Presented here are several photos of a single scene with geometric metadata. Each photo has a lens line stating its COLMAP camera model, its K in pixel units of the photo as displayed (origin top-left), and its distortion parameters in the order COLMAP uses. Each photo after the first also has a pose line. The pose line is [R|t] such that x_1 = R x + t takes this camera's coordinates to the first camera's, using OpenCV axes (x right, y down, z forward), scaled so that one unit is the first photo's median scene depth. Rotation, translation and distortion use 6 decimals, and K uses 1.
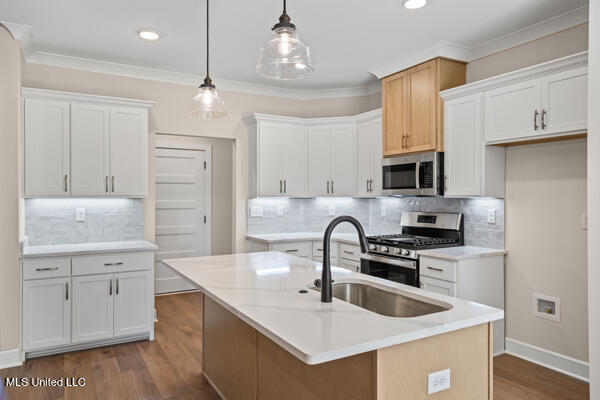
lens RADIAL K [[411.1, 0, 300.5], [0, 411.1, 198.4], [0, 0, 1]] dist [0.012106, -0.001895]
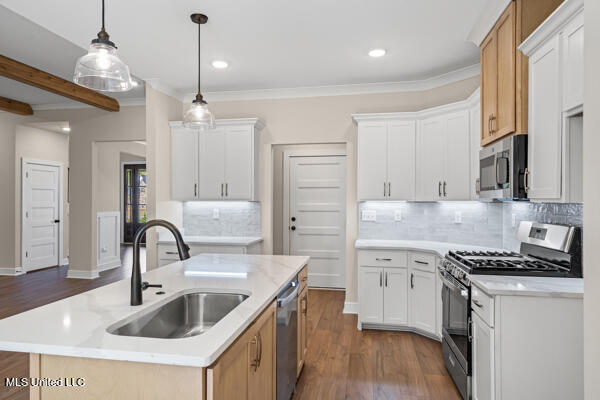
lens RADIAL K [[389.0, 0, 300.3], [0, 389.0, 203.2], [0, 0, 1]] dist [-0.001444, 0.002185]
pose [[0.751370, 0.006129, -0.659853, 0.449805], [-0.003894, 0.999981, 0.004855, -0.001363], [0.659870, -0.001079, 0.751379, 0.251045]]
